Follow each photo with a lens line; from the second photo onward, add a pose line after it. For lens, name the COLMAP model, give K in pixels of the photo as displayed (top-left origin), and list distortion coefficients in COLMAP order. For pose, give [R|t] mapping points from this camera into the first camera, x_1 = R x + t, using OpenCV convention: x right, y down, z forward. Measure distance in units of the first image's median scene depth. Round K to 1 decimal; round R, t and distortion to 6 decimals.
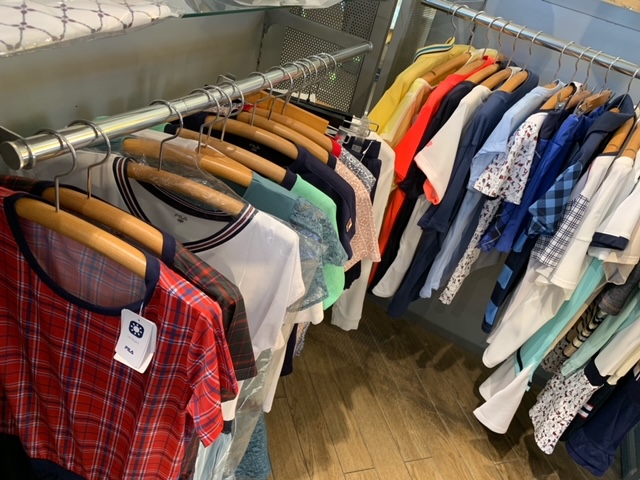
lens RADIAL K [[474.0, 0, 320.0], [0, 474.0, 240.0], [0, 0, 1]] dist [0.007054, -0.004179]
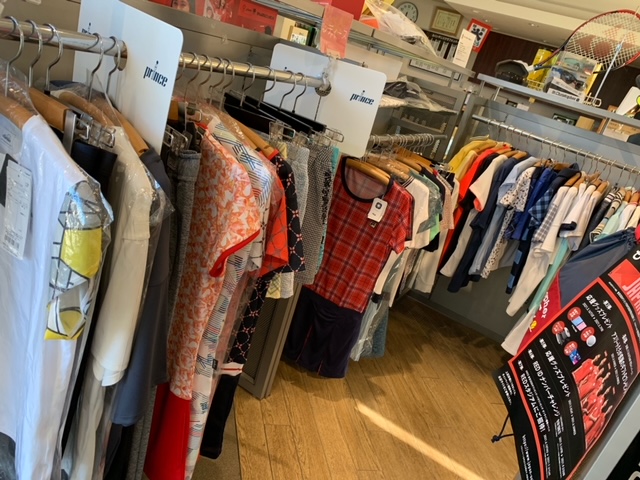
lens RADIAL K [[438.9, 0, 320.0], [0, 438.9, 240.0], [0, 0, 1]] dist [-0.007122, -0.000797]
pose [[0.994680, 0.065886, -0.079189, -0.269880], [-0.083035, 0.967760, -0.237792, 0.543253], [0.060969, 0.243103, 0.968083, -0.786258]]
